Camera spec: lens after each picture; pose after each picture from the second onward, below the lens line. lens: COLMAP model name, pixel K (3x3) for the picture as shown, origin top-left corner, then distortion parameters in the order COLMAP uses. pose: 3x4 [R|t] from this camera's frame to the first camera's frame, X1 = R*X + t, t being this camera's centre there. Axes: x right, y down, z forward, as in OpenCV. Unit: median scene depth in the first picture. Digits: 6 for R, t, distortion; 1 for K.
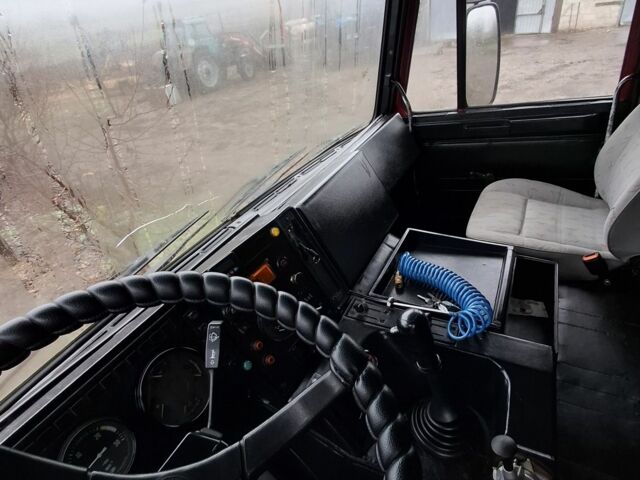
lens RADIAL K [[370.1, 0, 320.0], [0, 370.1, 240.0], [0, 0, 1]] dist [0.002851, -0.000584]
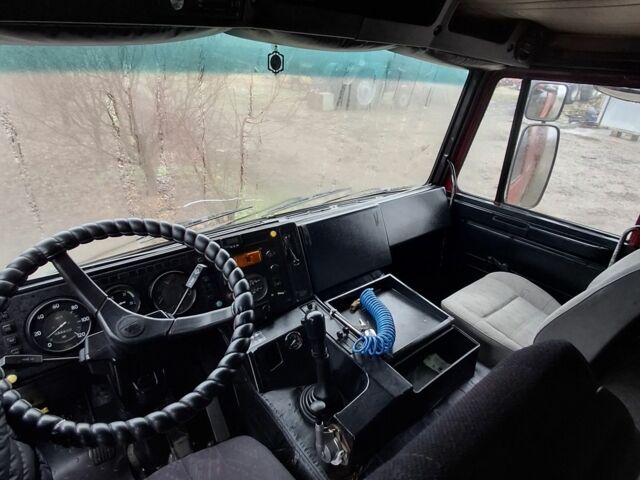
lens RADIAL K [[351.8, 0, 320.0], [0, 351.8, 240.0], [0, 0, 1]] dist [0.002169, 0.000297]
pose [[0.899079, 0.368135, -0.236924, 0.238566], [-0.380079, 0.924940, -0.005142, -0.038450], [0.217247, 0.094673, 0.971515, -0.214071]]
